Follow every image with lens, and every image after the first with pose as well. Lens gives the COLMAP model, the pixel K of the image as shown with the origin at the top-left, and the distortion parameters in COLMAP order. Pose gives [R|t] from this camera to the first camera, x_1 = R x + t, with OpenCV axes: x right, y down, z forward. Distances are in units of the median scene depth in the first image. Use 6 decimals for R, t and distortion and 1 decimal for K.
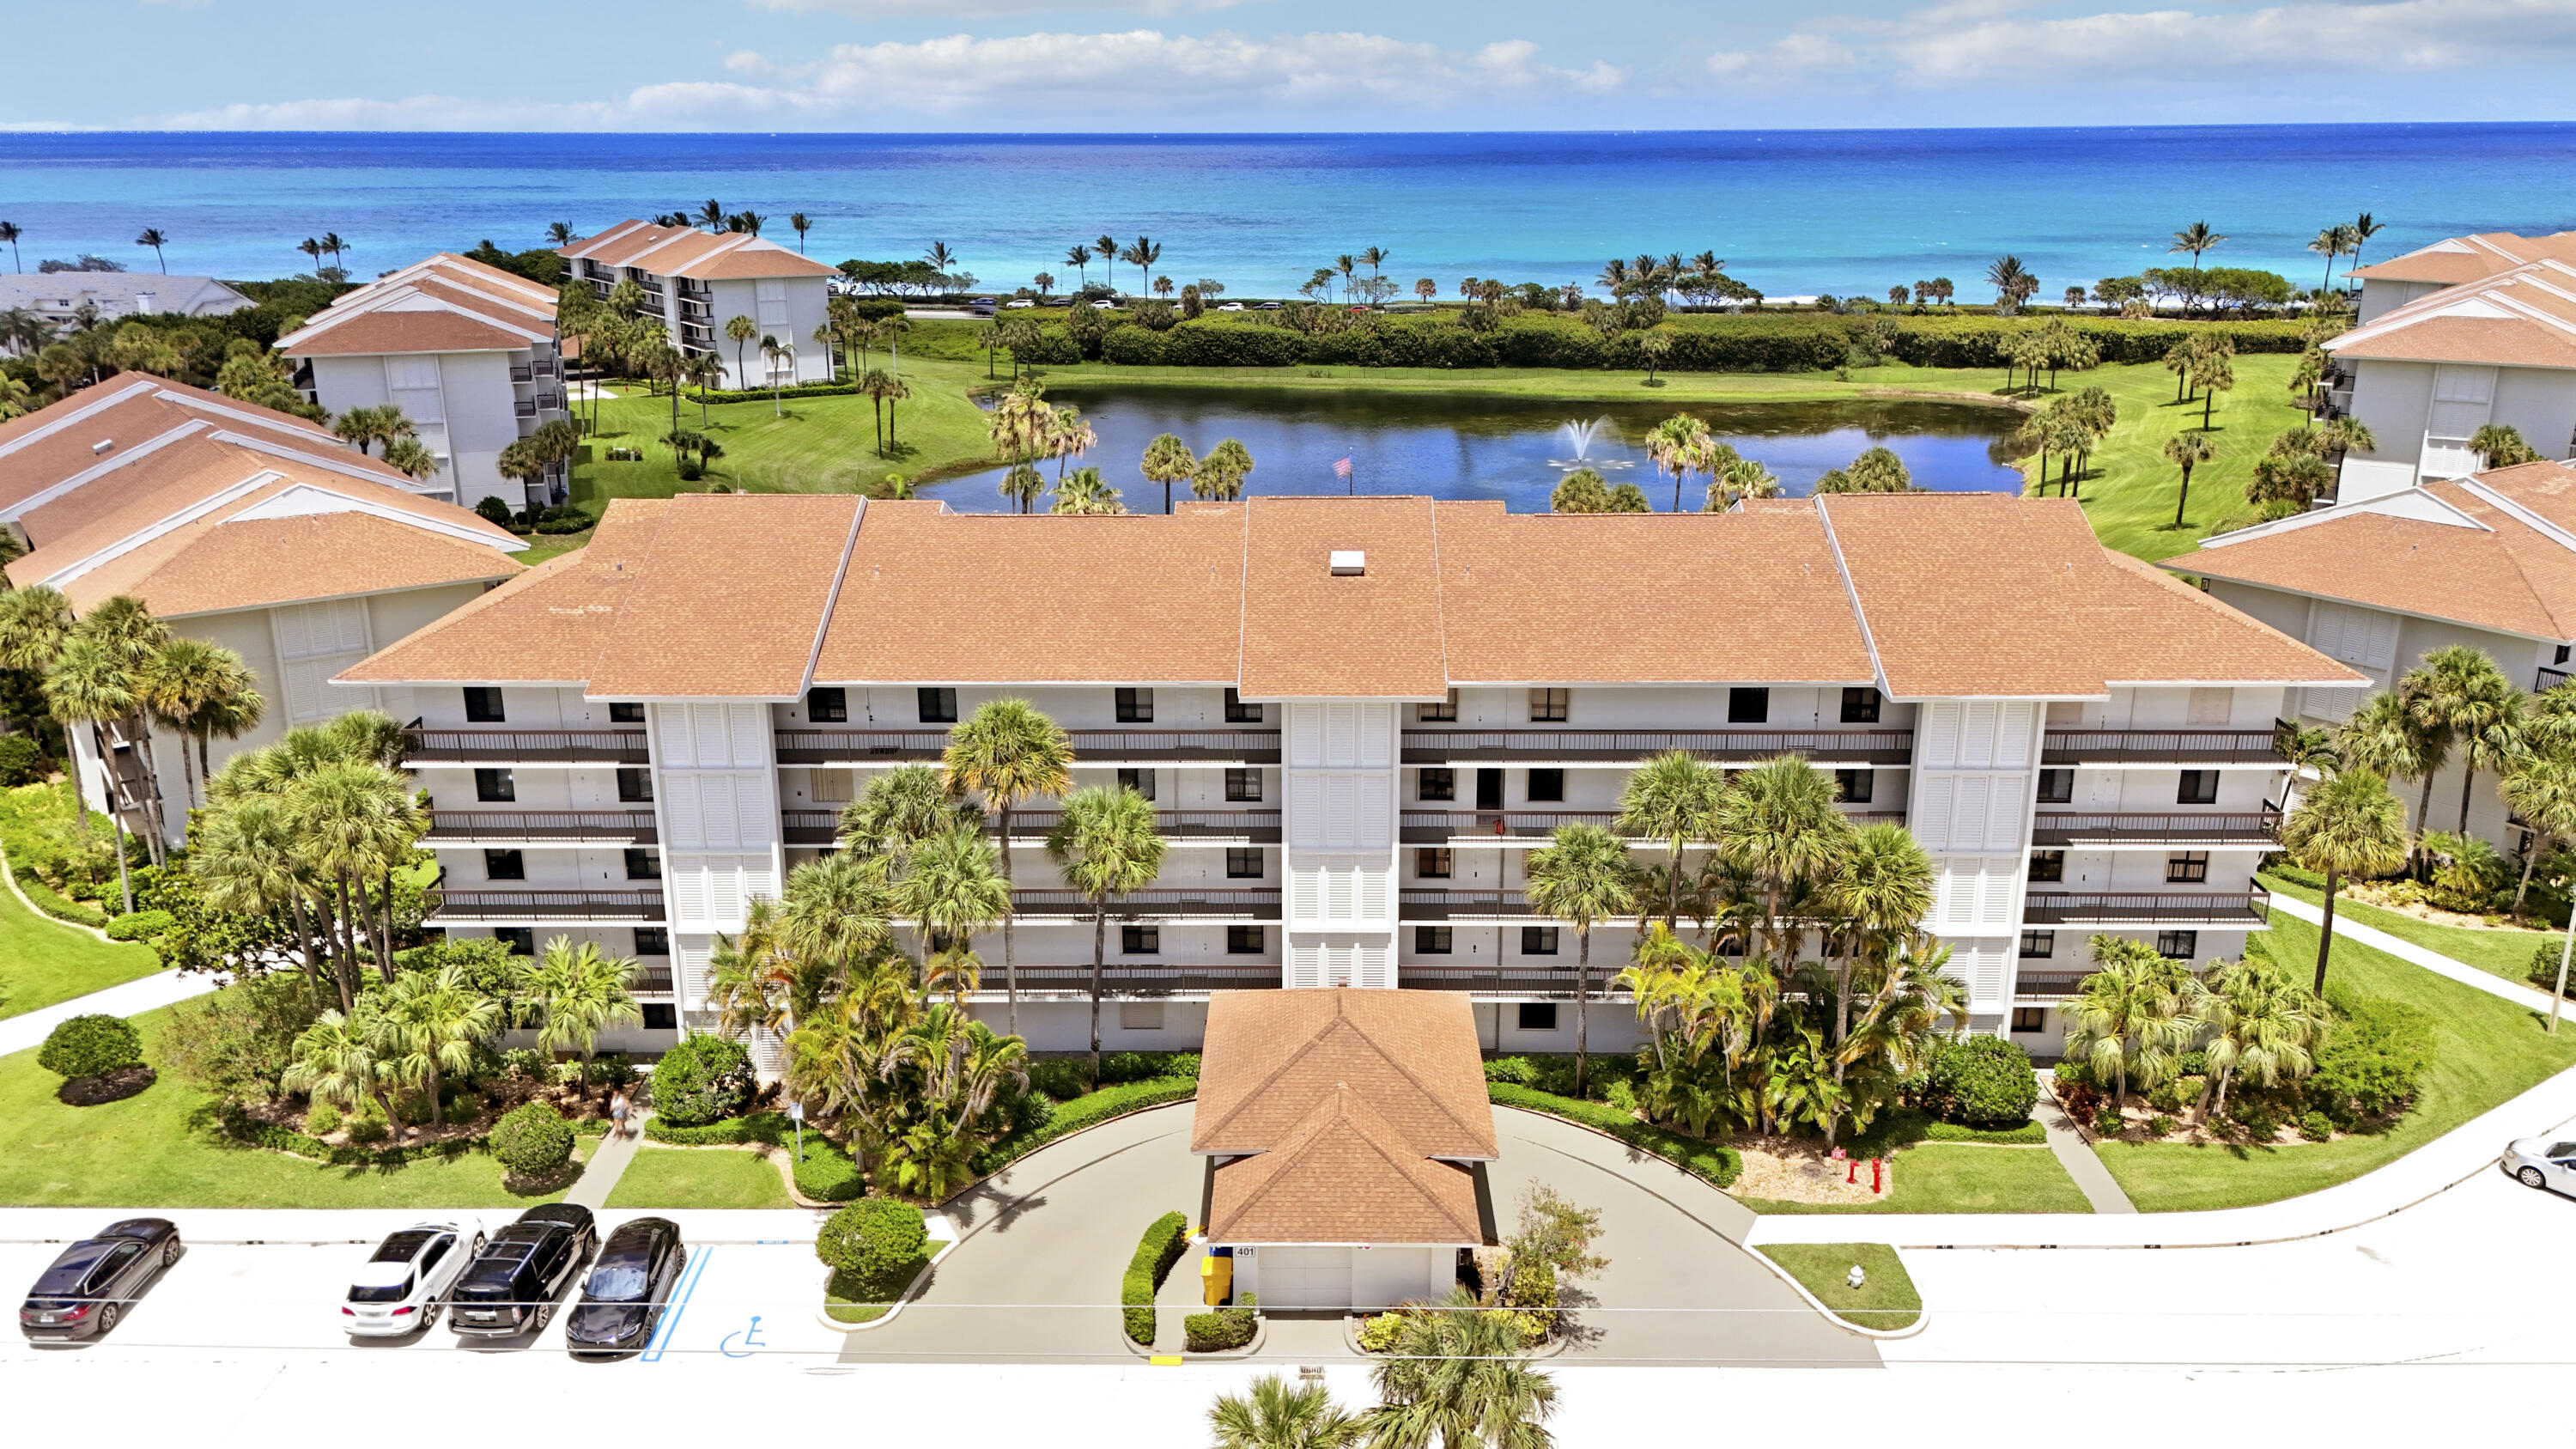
lens RADIAL K [[1956.8, 0, 1281.3], [0, 1956.8, 720.3], [0, 0, 1]] dist [0.064607, -0.066149]
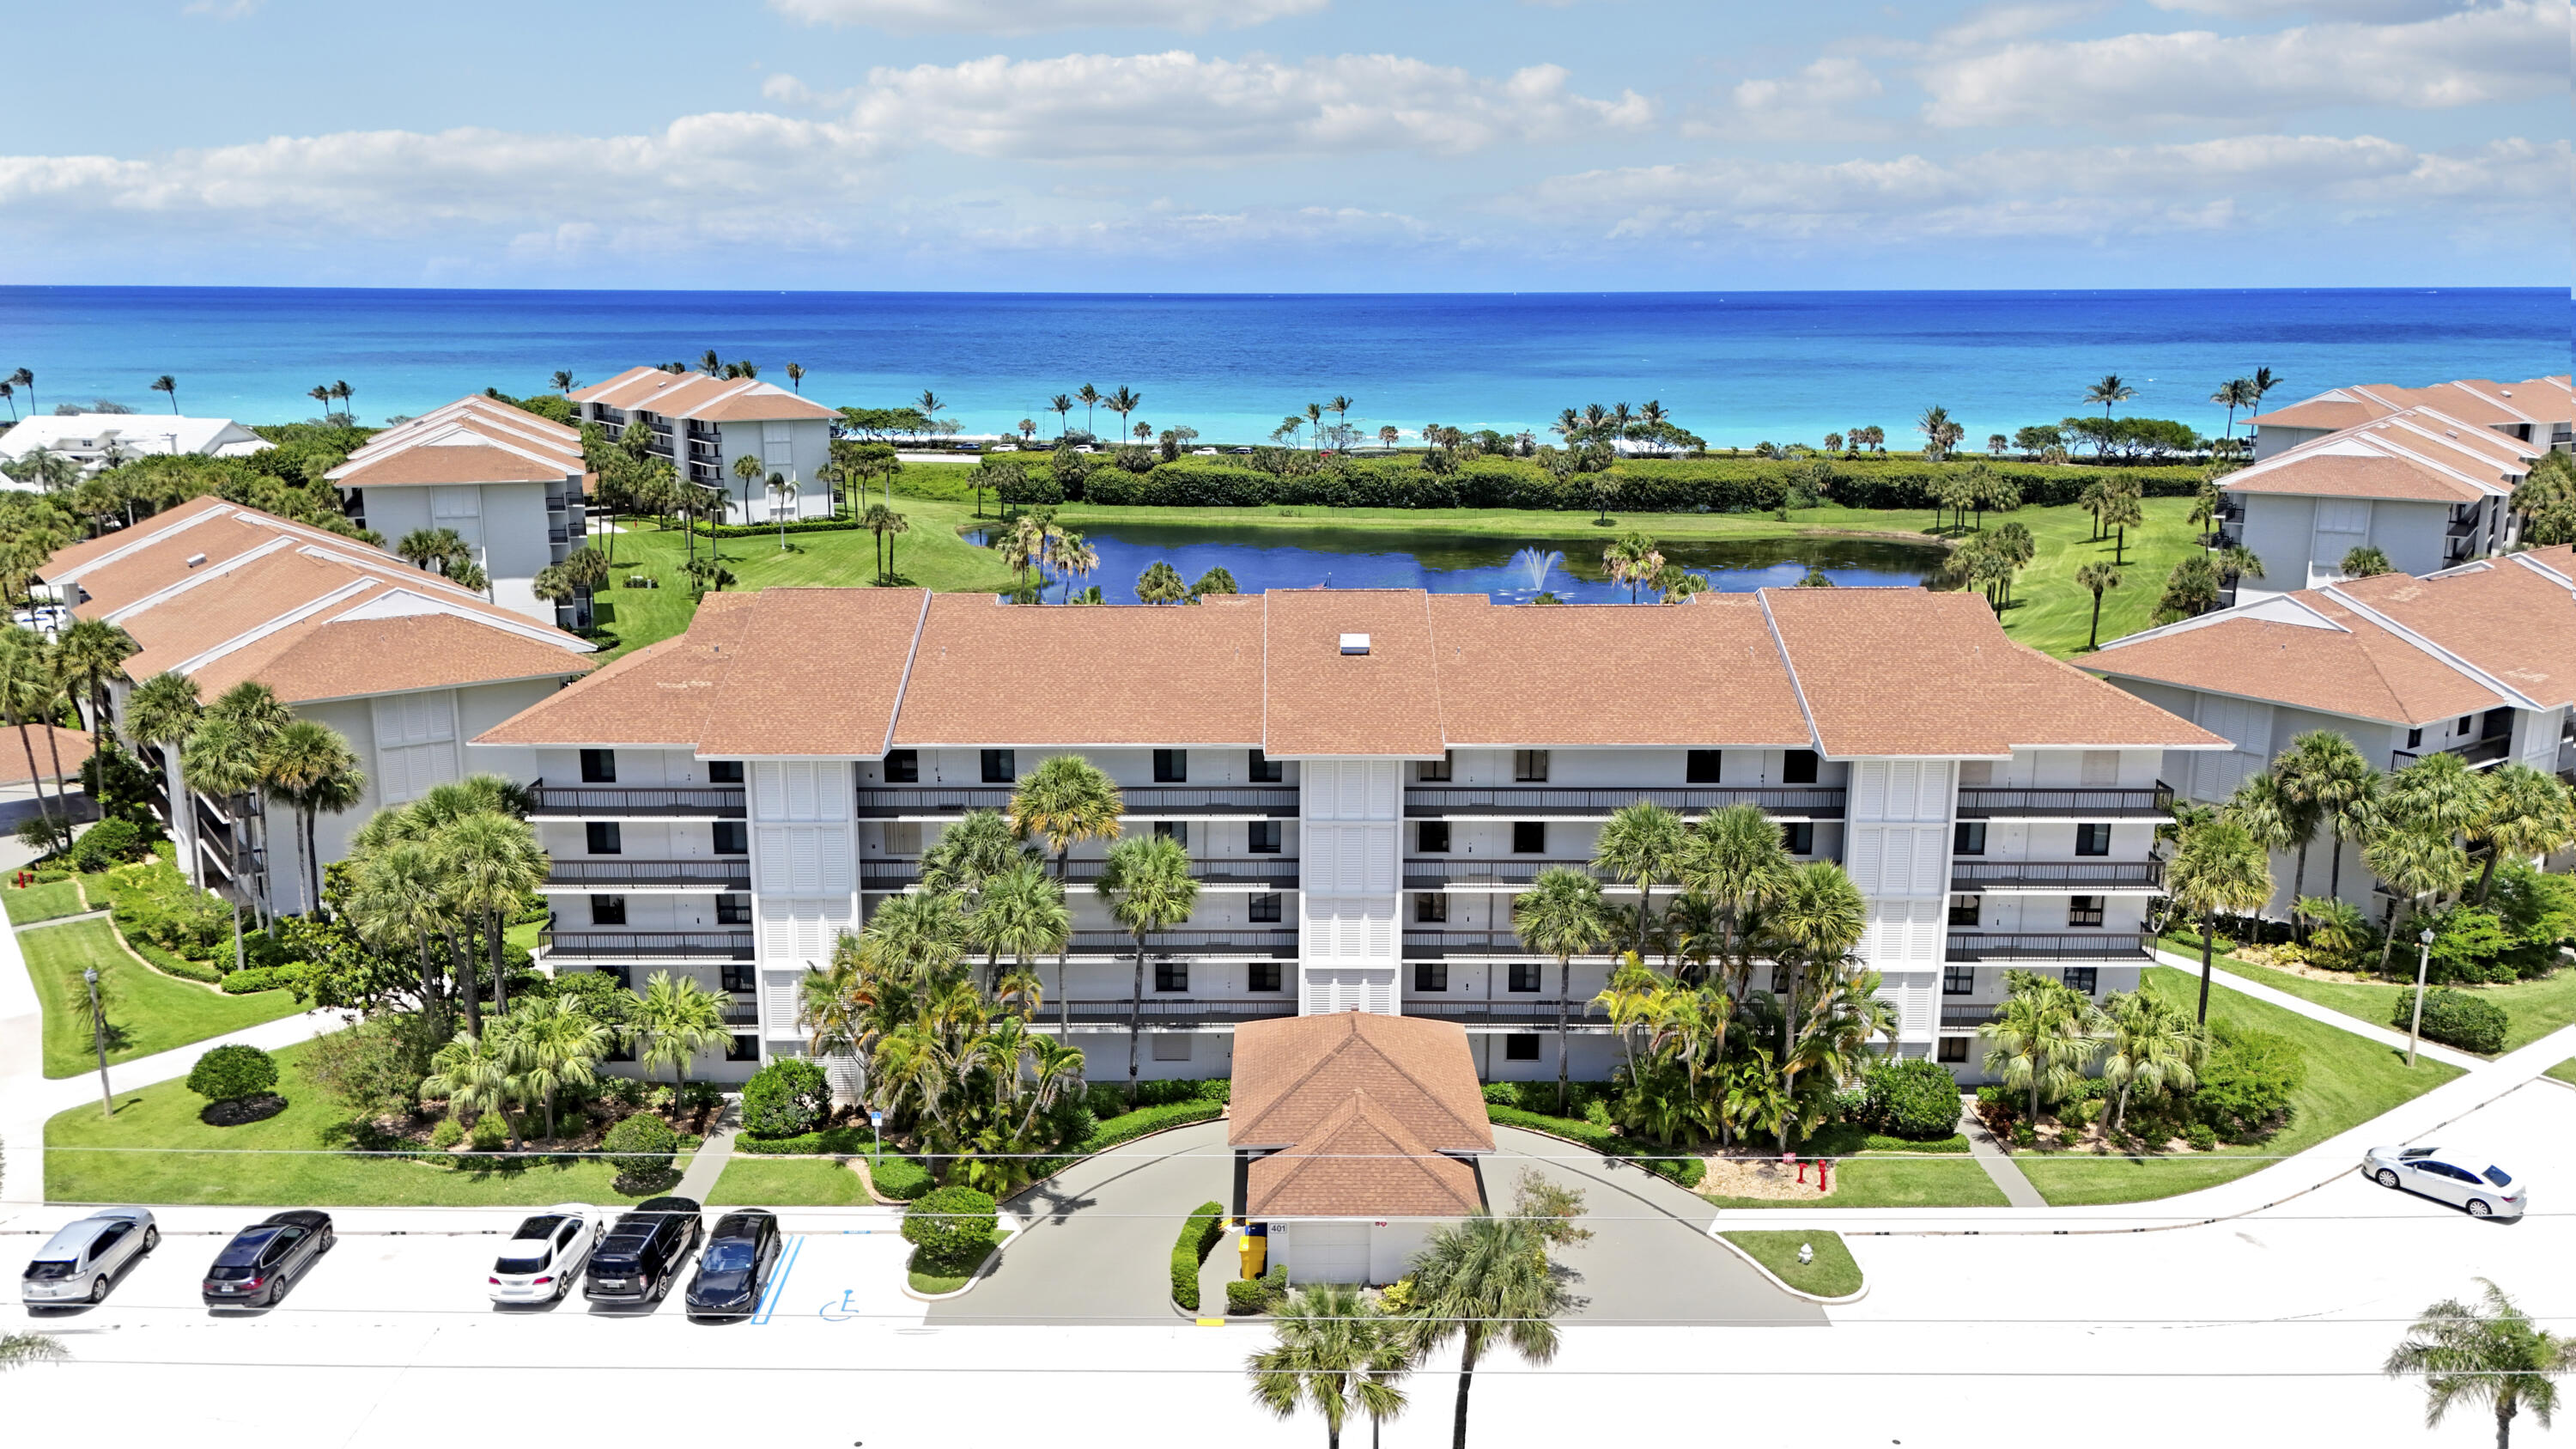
lens RADIAL K [[1930.3, 0, 1276.9], [0, 1930.3, 709.0], [0, 0, 1]] dist [0.052562, -0.003071]
pose [[0.999816, 0.002284, 0.019062, -0.032980], [-0.000776, 0.996891, -0.078794, 0.045411], [-0.019182, 0.078765, 0.996709, -0.124893]]
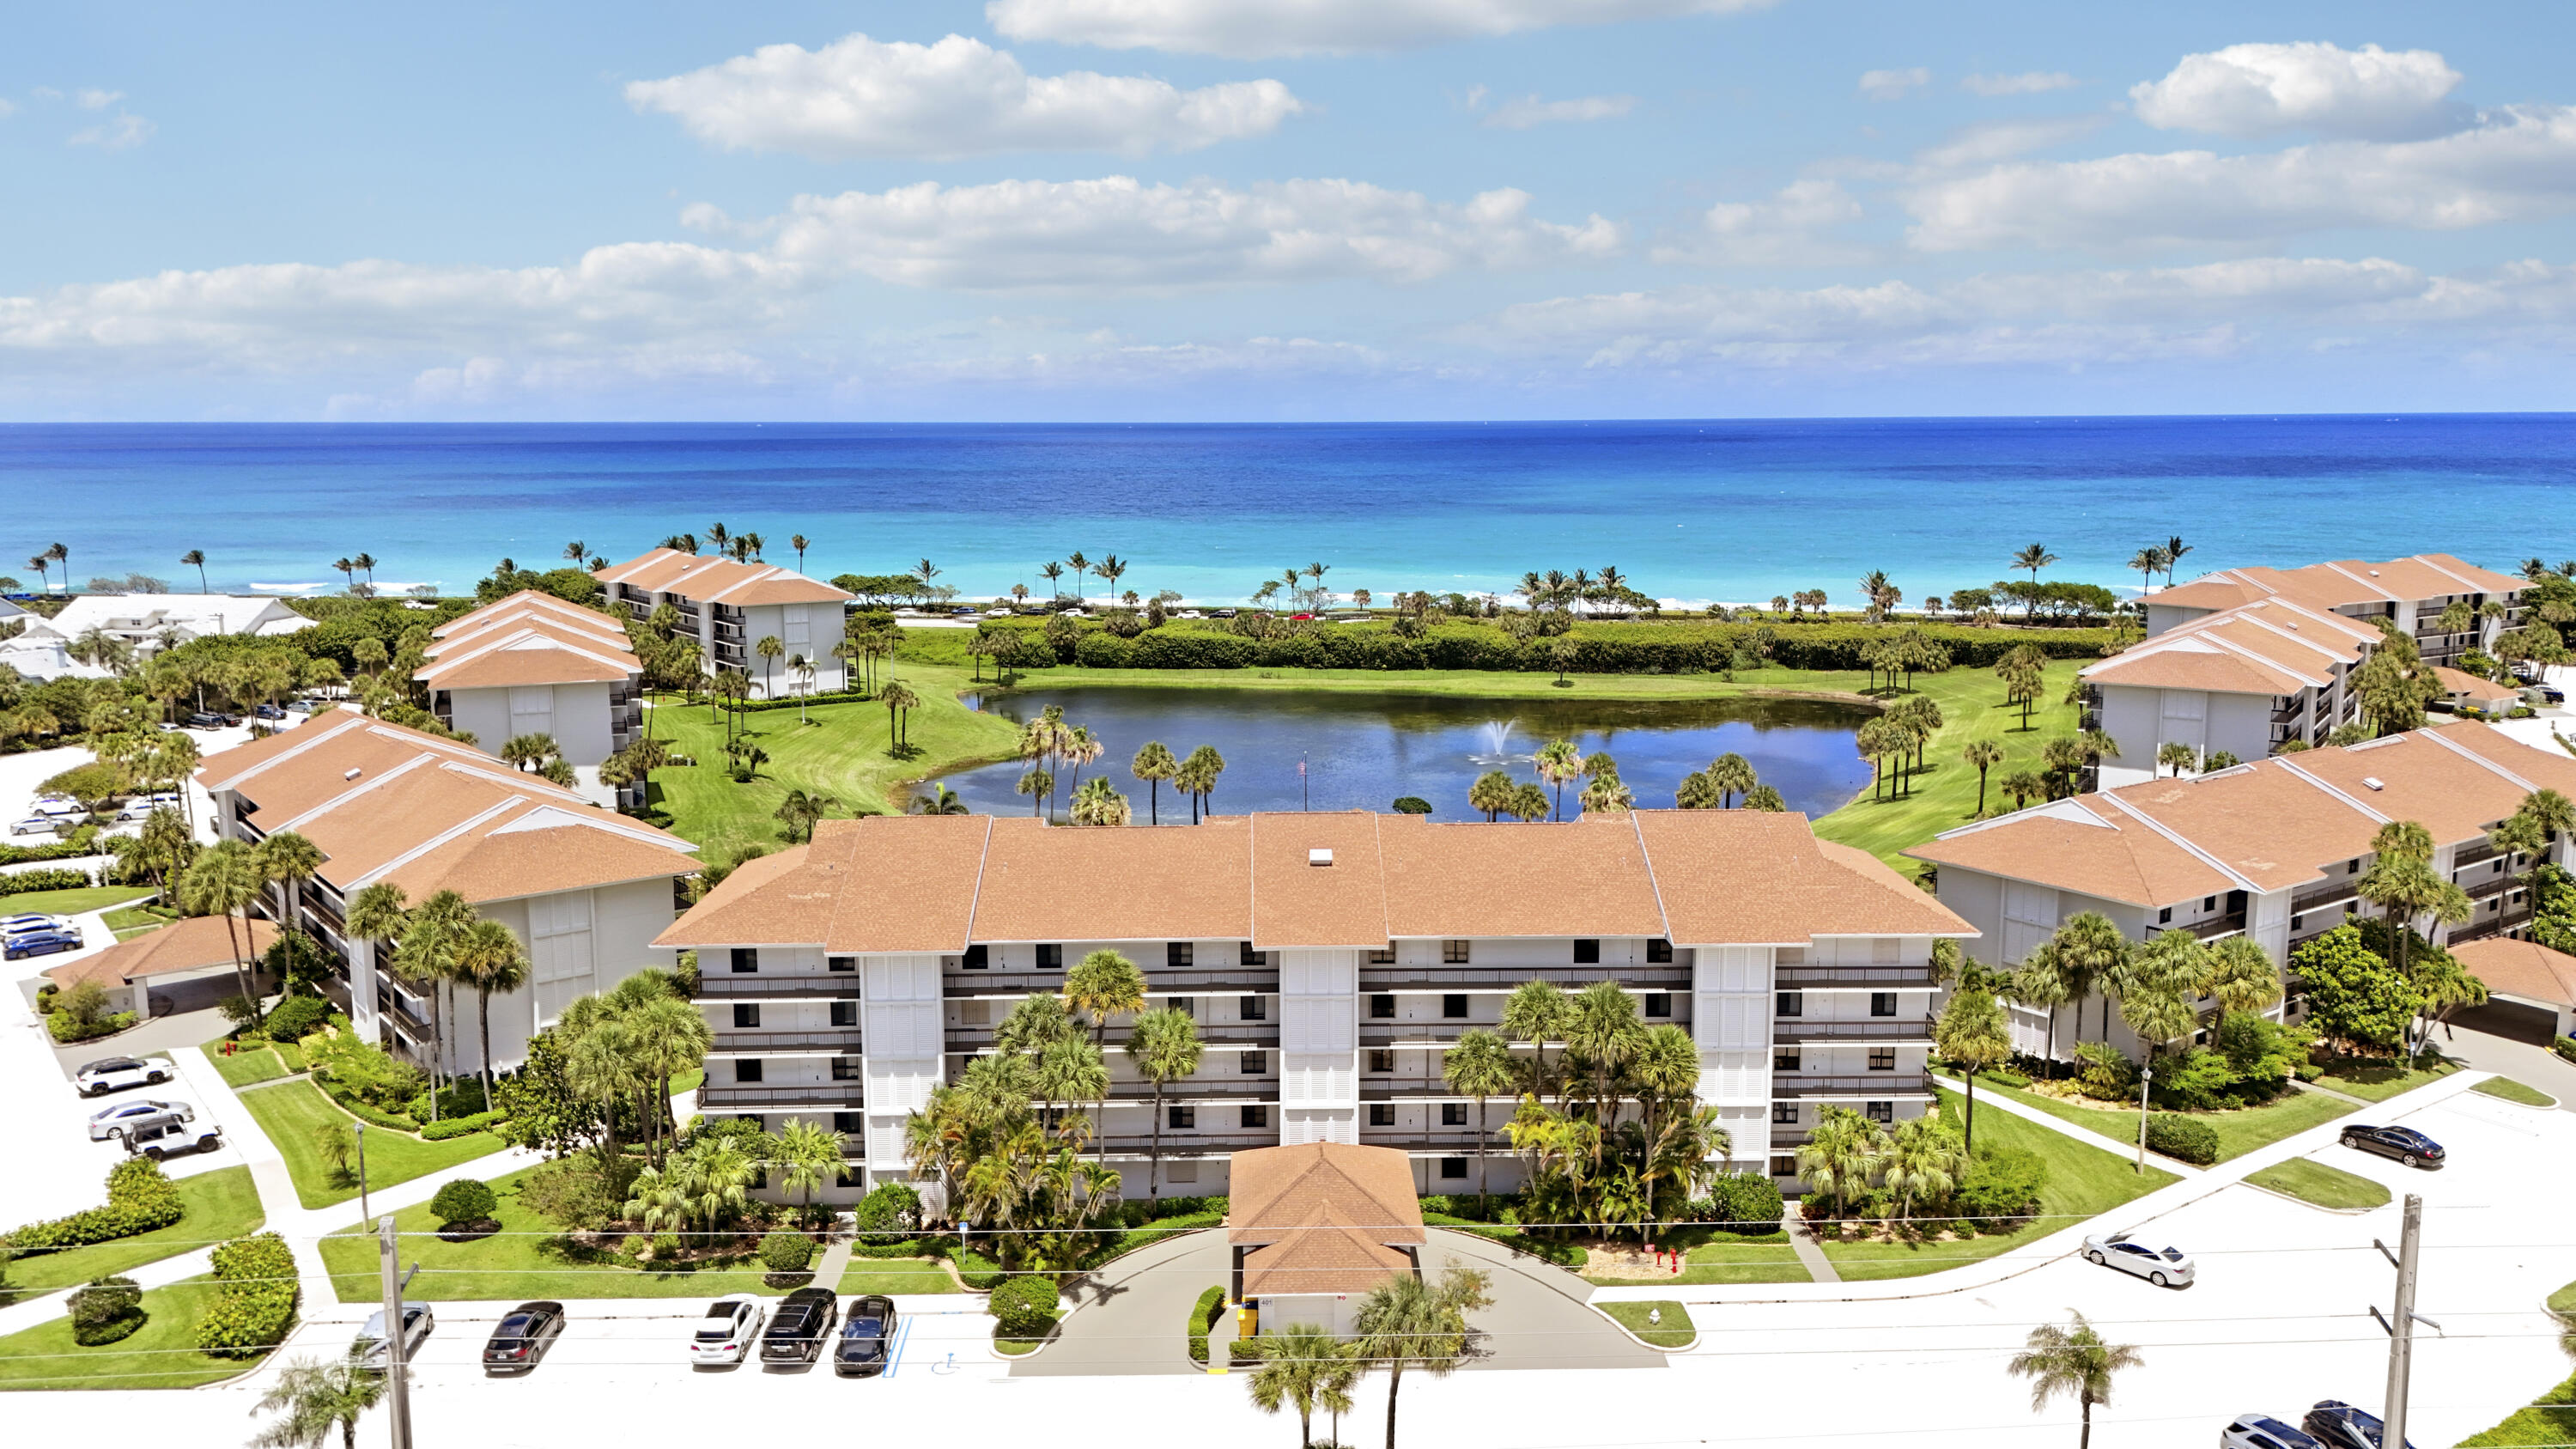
lens RADIAL K [[1963.8, 0, 1288.0], [0, 1963.8, 724.5], [0, 0, 1]] dist [0.069678, -0.053927]
pose [[0.999377, -0.005713, 0.034823, -0.042780], [0.010413, 0.990608, -0.136334, 0.022533], [-0.033718, 0.136612, 0.990051, -0.504527]]
